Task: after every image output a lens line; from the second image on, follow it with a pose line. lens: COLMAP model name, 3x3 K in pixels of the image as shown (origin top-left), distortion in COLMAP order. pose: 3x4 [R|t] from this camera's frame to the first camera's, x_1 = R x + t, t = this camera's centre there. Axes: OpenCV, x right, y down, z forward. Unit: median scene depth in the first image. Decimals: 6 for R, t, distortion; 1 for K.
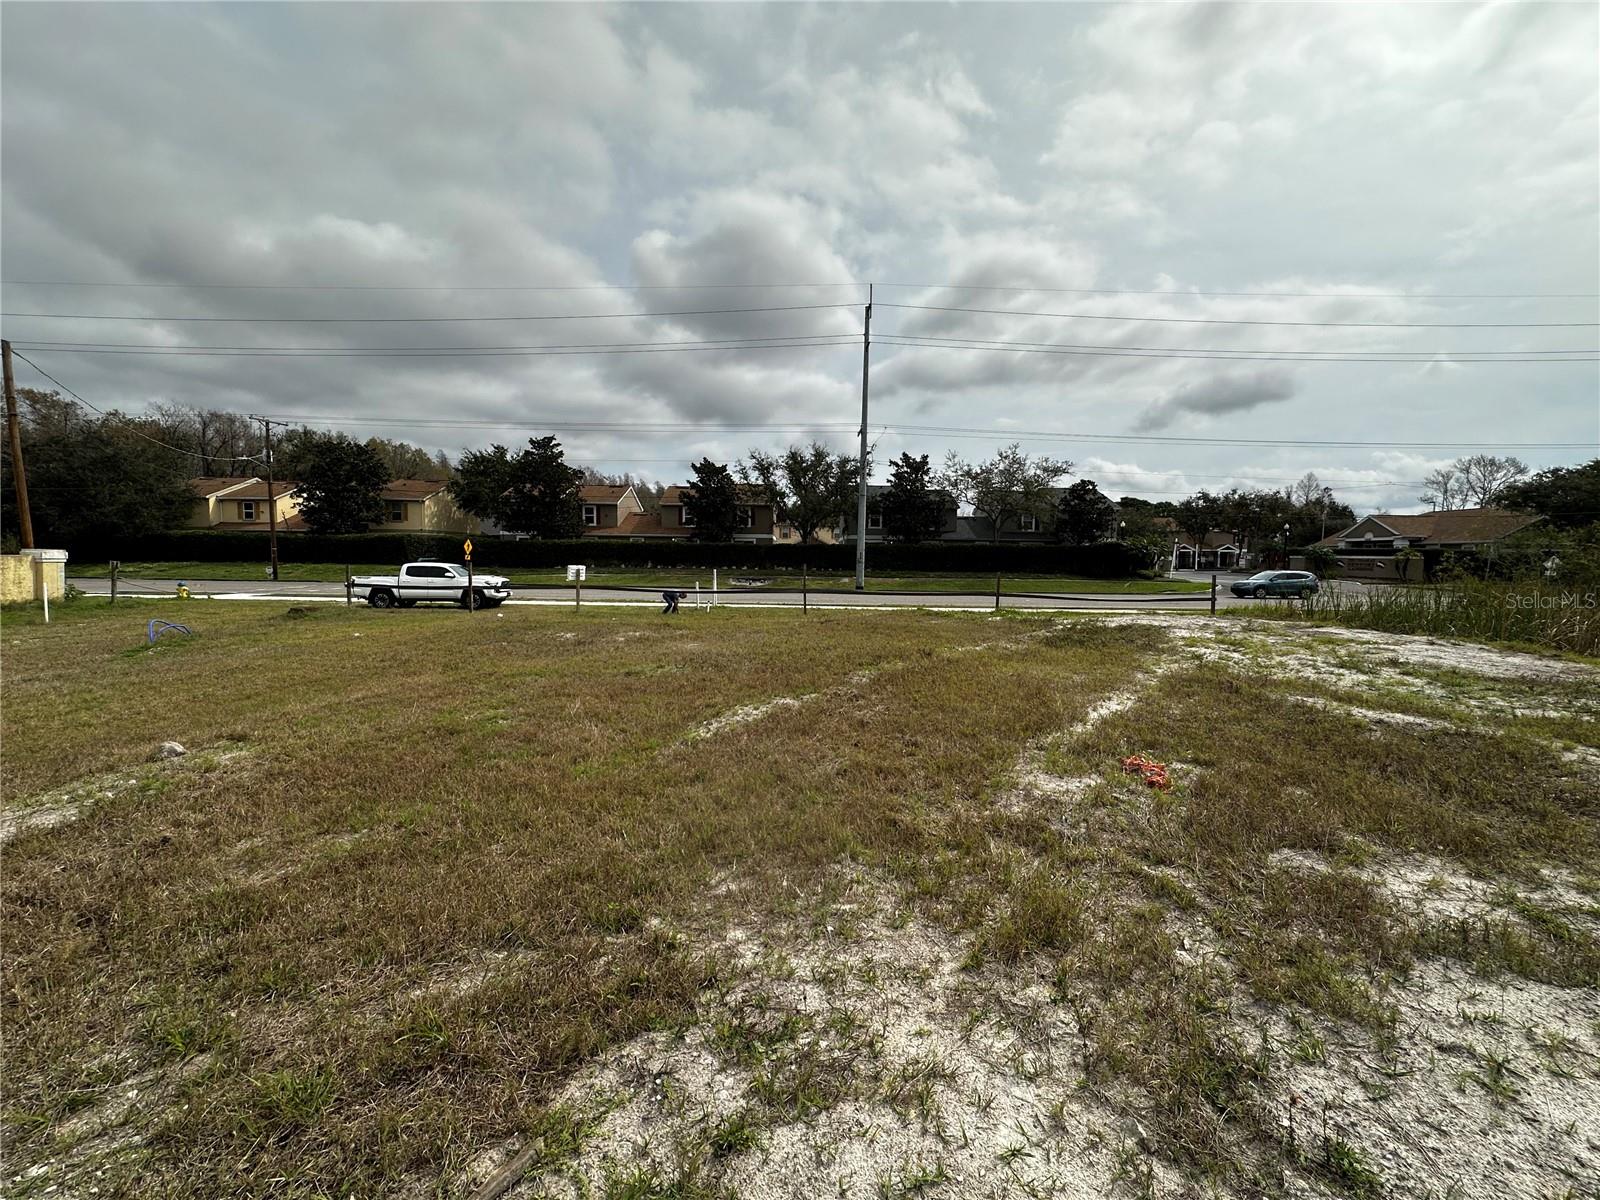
lens RADIAL K [[629.7, 0, 800.0], [0, 629.7, 600.0], [0, 0, 1]] dist [-0.009717, 0.000051]
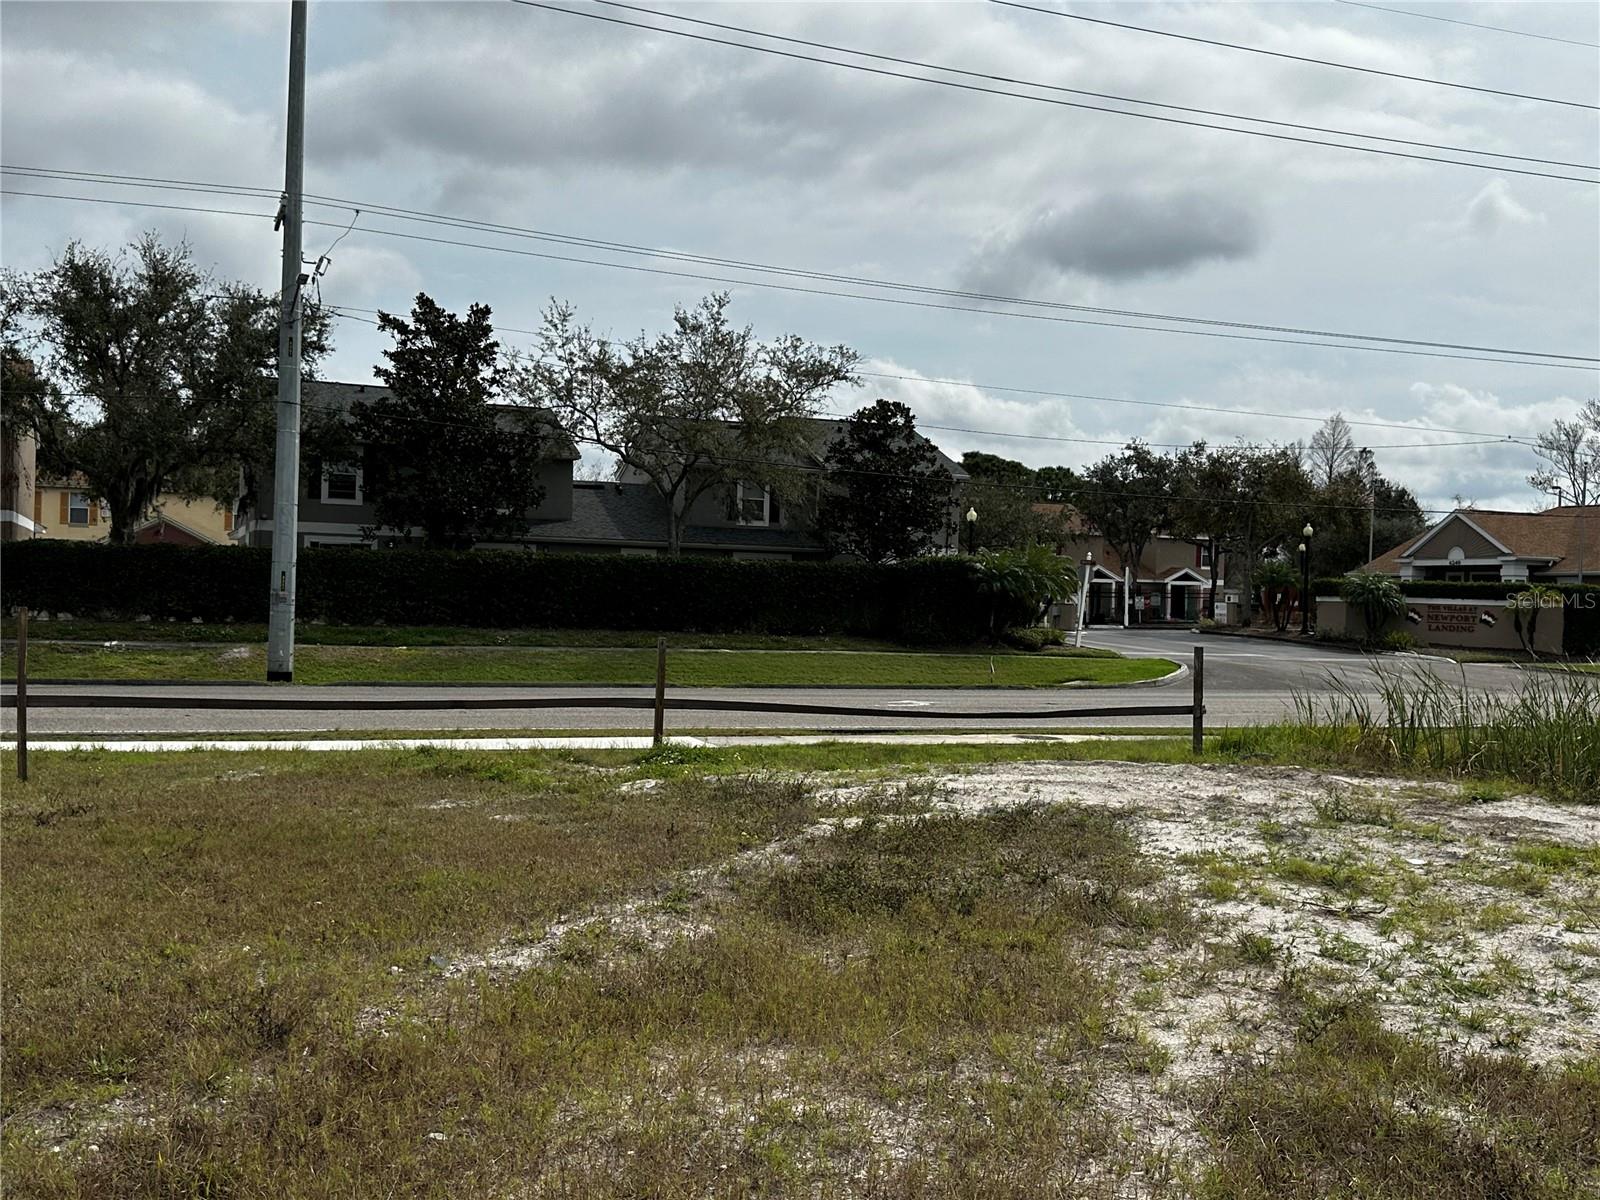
lens RADIAL K [[1610.1, 0, 800.0], [0, 1610.1, 600.0], [0, 0, 1]] dist [0.134336, 0.003501]
pose [[0.931590, 0.012388, 0.363299, 0.029620], [0.009160, 0.998302, -0.057529, -0.005943], [-0.363395, 0.056921, 0.929895, 0.068889]]
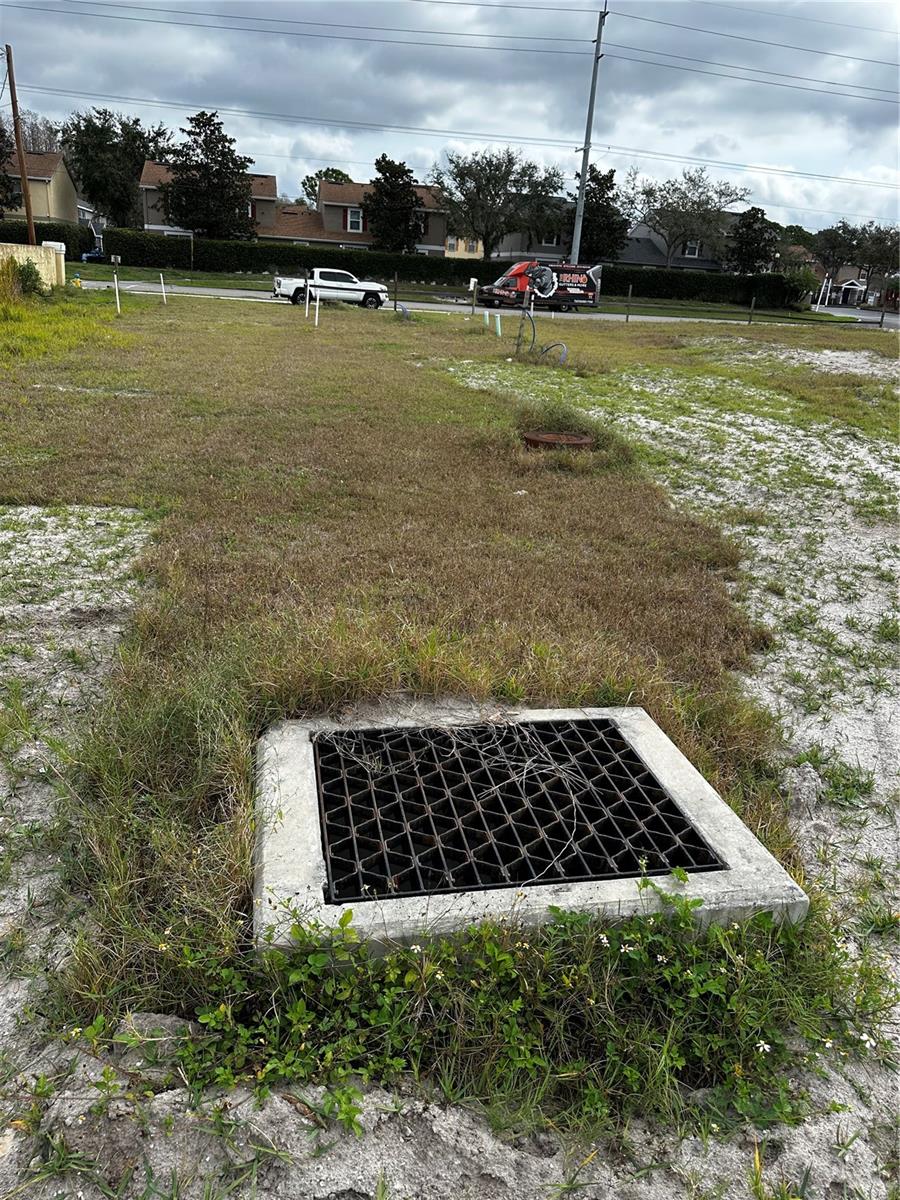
lens RADIAL K [[834.0, 0, 450.0], [0, 834.0, 600.0], [0, 0, 1]] dist [0.044350, -0.082265]
pose [[0.978060, -0.028866, 0.206315, -0.319492], [-0.034973, 0.953546, 0.299209, 0.026449], [-0.205368, -0.299860, 0.931616, -0.347248]]
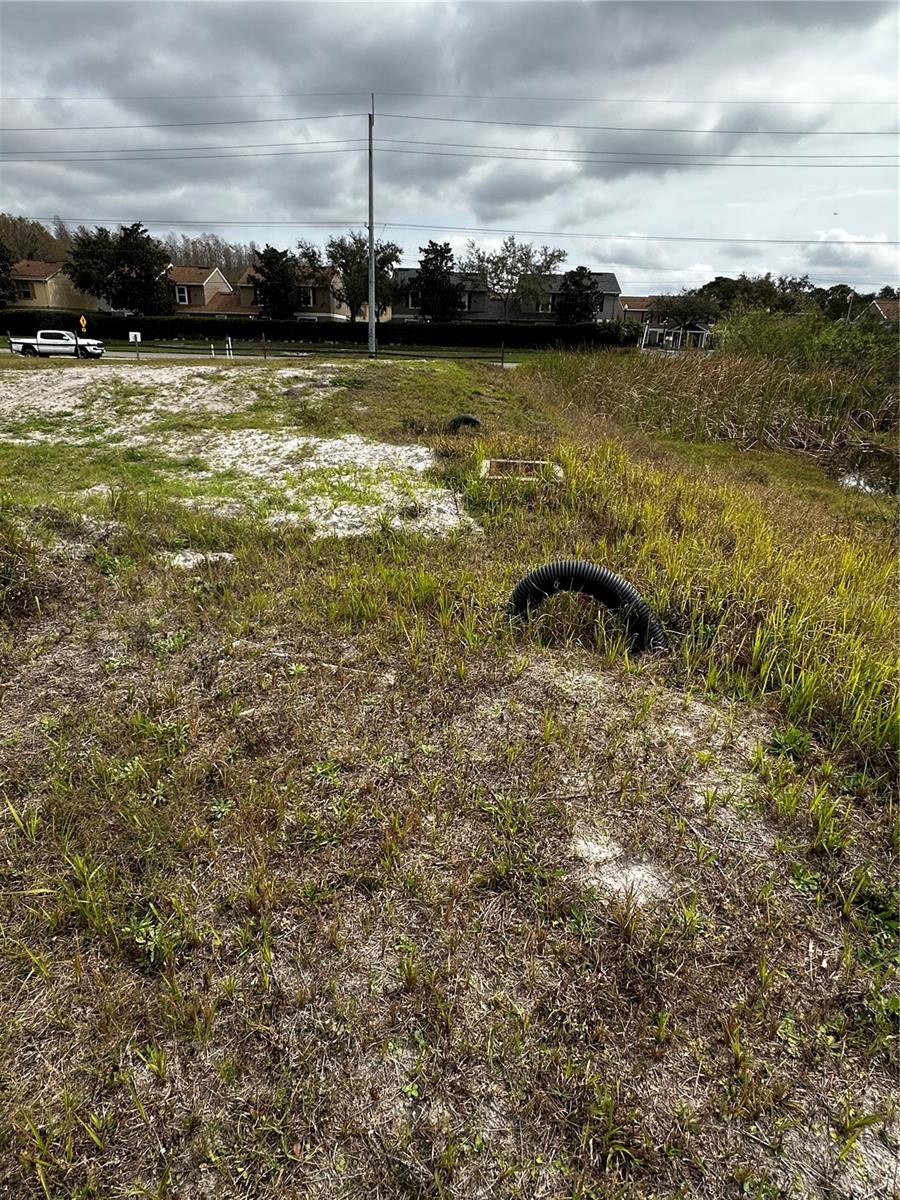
lens RADIAL K [[662.2, 0, 450.0], [0, 662.2, 600.0], [0, 0, 1]] dist [0.001957, 0.000120]
pose [[0.999157, 0.023362, -0.033756, 0.247274], [-0.012101, 0.953347, 0.301633, 0.036286], [0.039228, -0.300970, 0.952826, -0.391258]]
